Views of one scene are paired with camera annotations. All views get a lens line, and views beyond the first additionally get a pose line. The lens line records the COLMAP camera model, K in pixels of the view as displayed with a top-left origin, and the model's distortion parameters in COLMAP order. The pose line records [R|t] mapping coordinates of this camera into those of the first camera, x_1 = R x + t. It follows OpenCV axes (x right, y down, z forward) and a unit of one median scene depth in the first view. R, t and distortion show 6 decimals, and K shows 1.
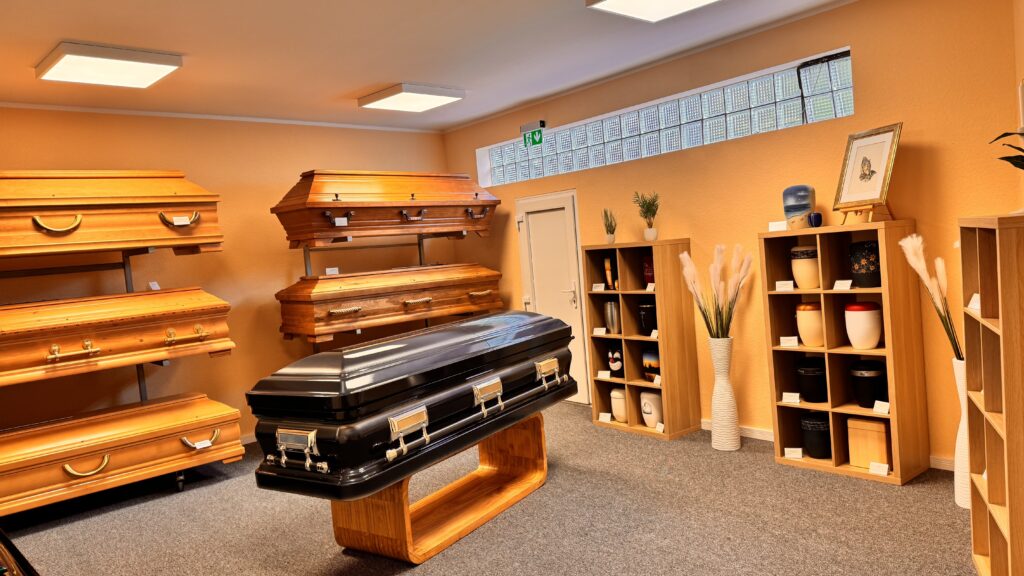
lens RADIAL K [[706.5, 0, 513.6], [0, 706.5, 293.1], [0, 0, 1]] dist [0.108143, -0.170185]
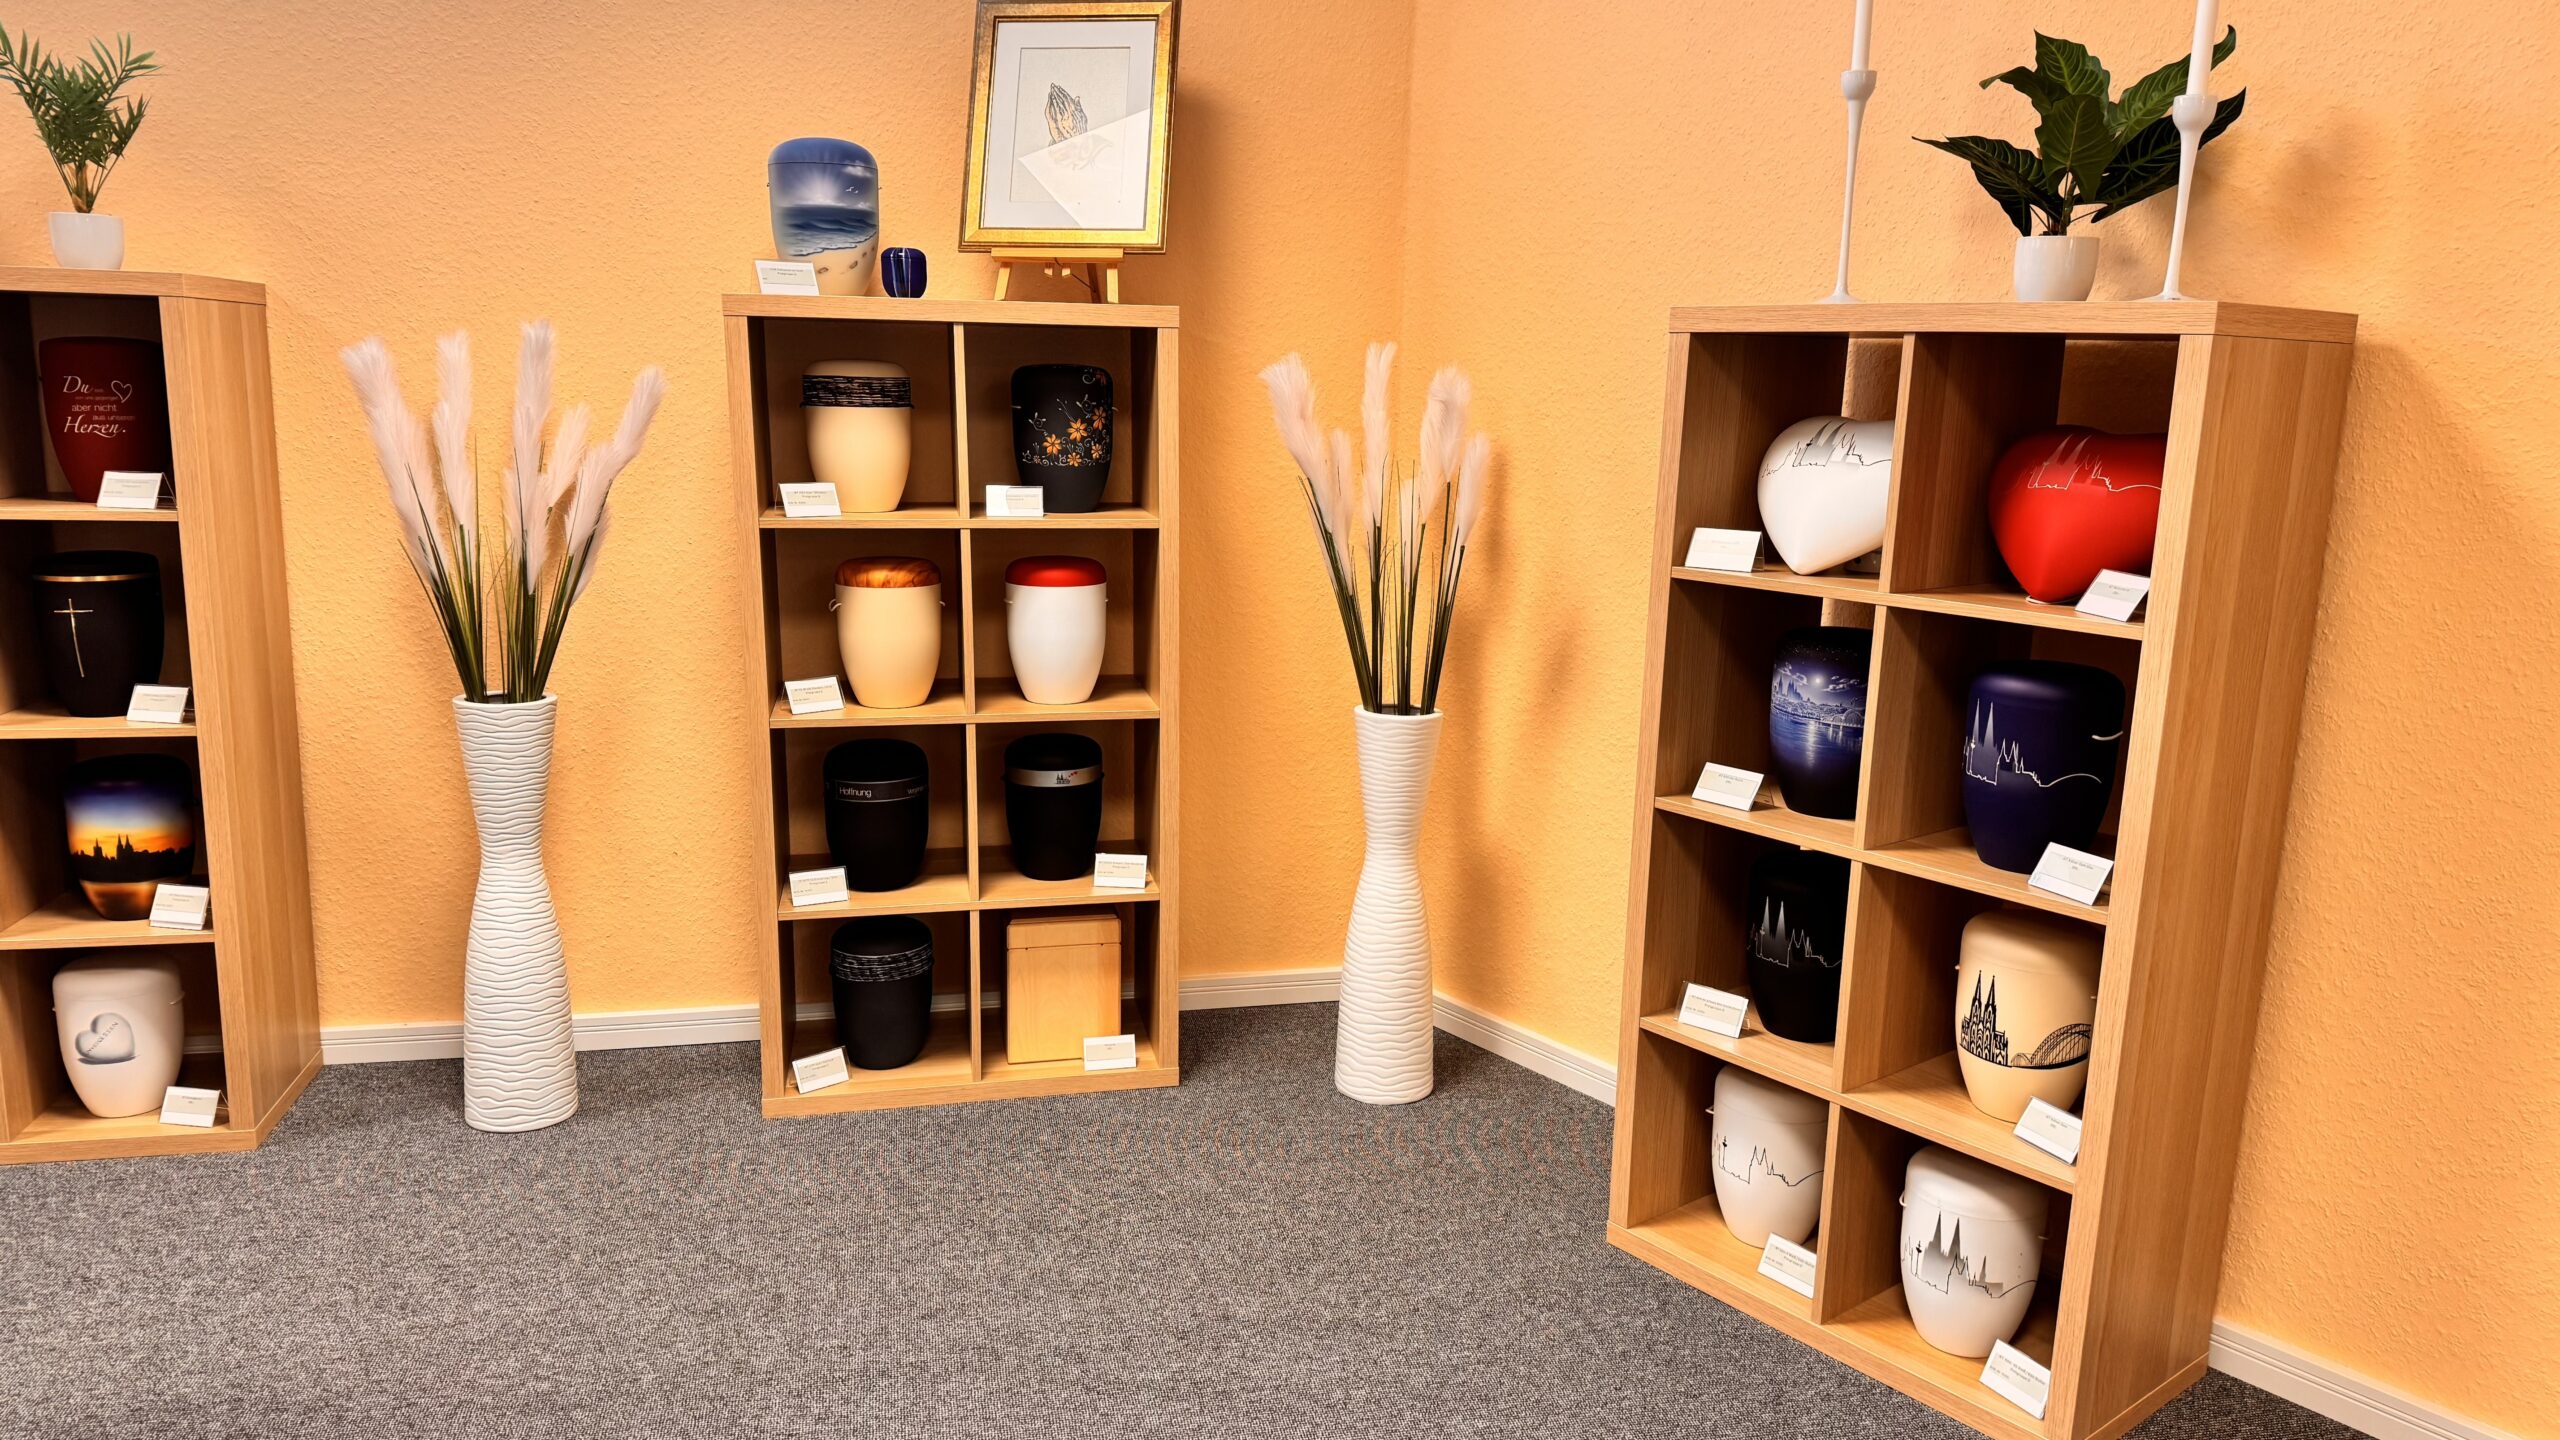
lens RADIAL K [[1766.2, 0, 1284.1], [0, 1766.2, 732.7], [0, 0, 1]] dist [0.108143, -0.170185]
pose [[0.441079, -0.091023, 0.892841, -0.173314], [-0.009256, 0.994329, 0.105942, 0.005206], [-0.897421, -0.054993, 0.437735, 0.526854]]
